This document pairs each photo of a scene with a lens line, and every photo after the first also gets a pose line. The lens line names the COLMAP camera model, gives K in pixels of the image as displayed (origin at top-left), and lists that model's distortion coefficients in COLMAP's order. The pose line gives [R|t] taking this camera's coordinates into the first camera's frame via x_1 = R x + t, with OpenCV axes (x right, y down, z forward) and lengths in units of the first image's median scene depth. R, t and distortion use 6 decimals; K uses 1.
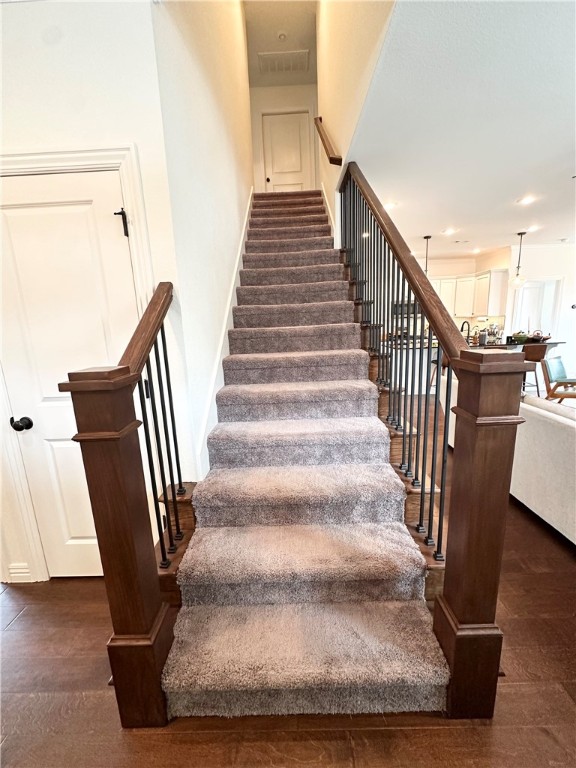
lens RADIAL K [[306.5, 0, 288.9], [0, 306.5, 387.3], [0, 0, 1]] dist [-0.004981, 0.001701]
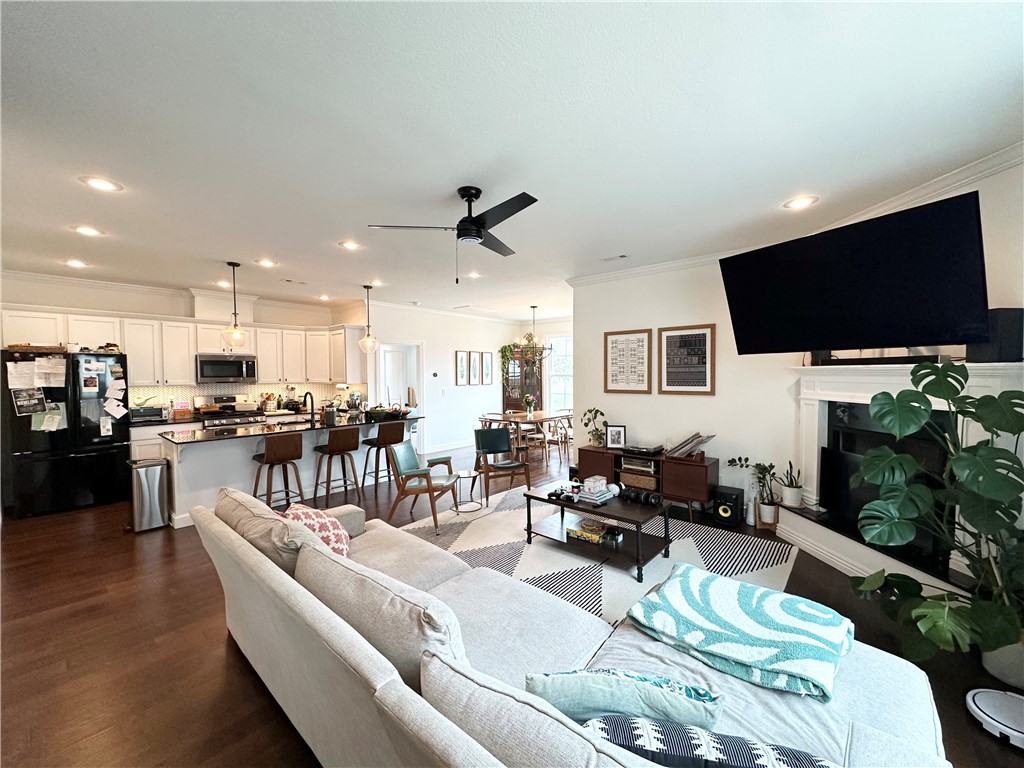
lens RADIAL K [[408.6, 0, 513.5], [0, 408.6, 384.6], [0, 0, 1]] dist [-0.004981, 0.001701]
pose [[0.646507, 0.012921, 0.762799, 0.152341], [0.137087, 0.981615, -0.132815, -0.040336], [-0.750490, 0.190435, 0.632850, 0.057141]]
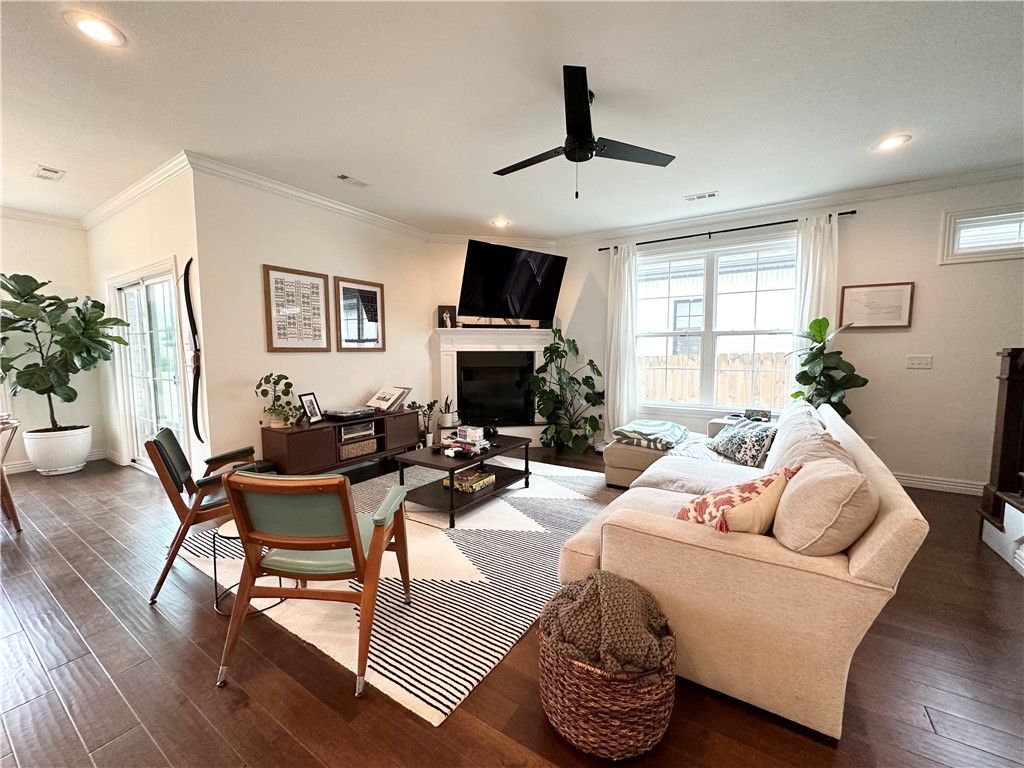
lens RADIAL K [[408.6, 0, 512.0], [0, 408.6, 383.7], [0, 0, 1]] dist [-0.004981, 0.001701]
pose [[-0.843517, -0.001216, 0.537101, 0.298995], [0.144224, 0.962758, 0.228684, -0.145028], [-0.517376, 0.270361, -0.811928, 0.727547]]
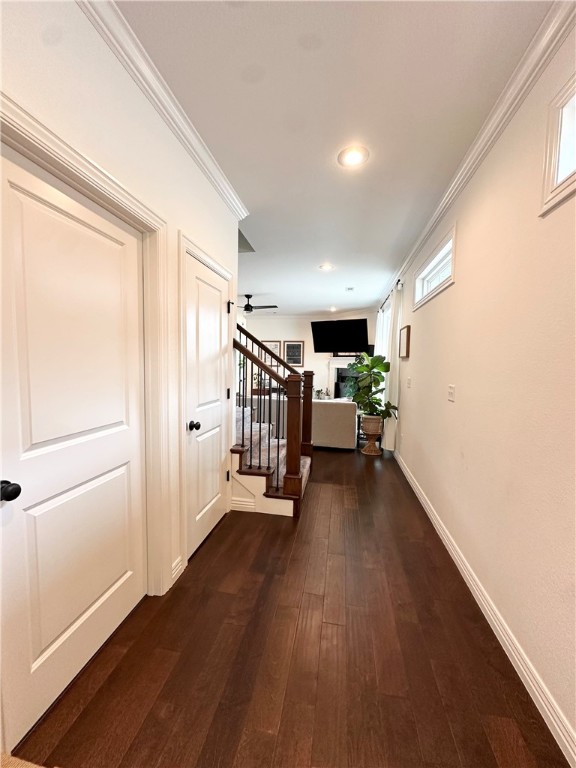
lens RADIAL K [[306.5, 0, 292.3], [0, 306.5, 384.5], [0, 0, 1]] dist [-0.004981, 0.001701]
pose [[0.146961, -0.020322, 0.988934, -0.509627], [0.173059, 0.984896, -0.005479, 0.010648], [-0.973886, 0.171949, 0.148258, 0.093500]]
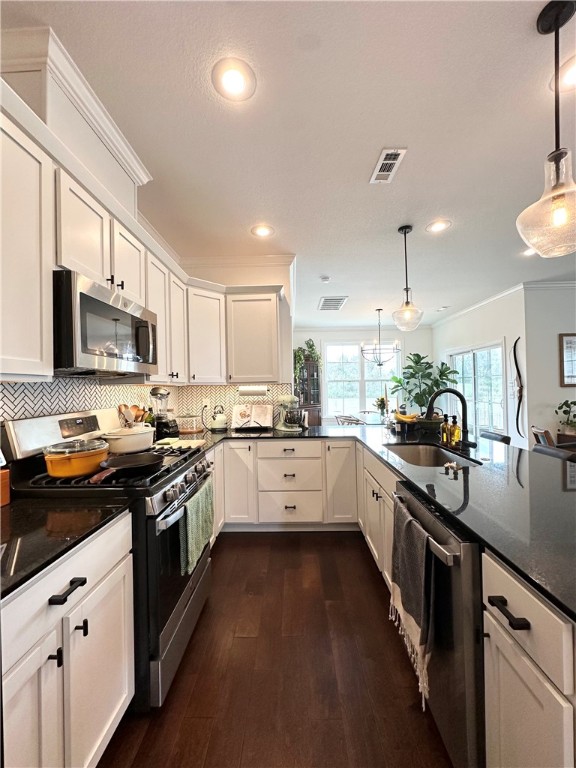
lens RADIAL K [[306.5, 0, 287.9], [0, 306.5, 384.4], [0, 0, 1]] dist [-0.004981, 0.001701]
pose [[0.012099, 0.048902, 0.998730, 0.199555], [0.219423, 0.974329, -0.050365, -0.211385], [-0.975555, 0.219753, 0.001058, 1.022533]]
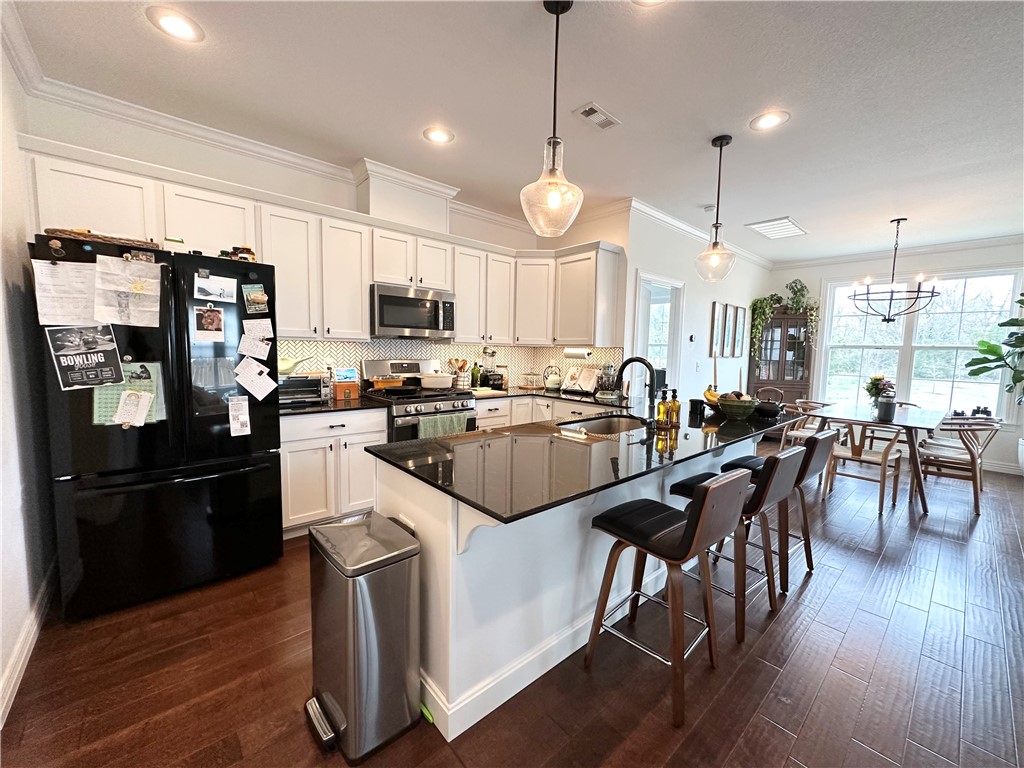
lens RADIAL K [[408.6, 0, 513.0], [0, 408.6, 384.8], [0, 0, 1]] dist [-0.004981, 0.001701]
pose [[0.740696, -0.005233, 0.671820, 0.178408], [0.087128, 0.992273, -0.088332, -0.141613], [-0.666166, 0.123961, 0.735429, 0.680162]]
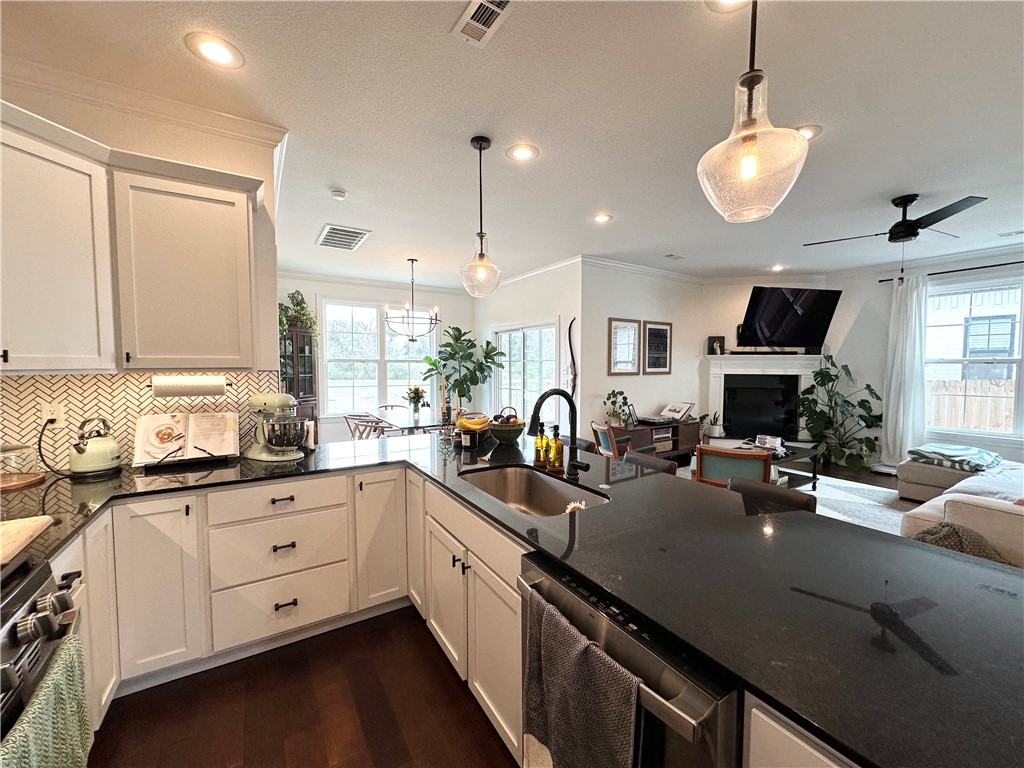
lens RADIAL K [[408.6, 0, 512.2], [0, 408.6, 383.8], [0, 0, 1]] dist [-0.004981, 0.001701]
pose [[-0.541099, -0.002398, 0.840955, 0.284436], [0.188844, 0.974110, 0.124286, -0.232017], [-0.819481, 0.226061, -0.526638, 1.041320]]
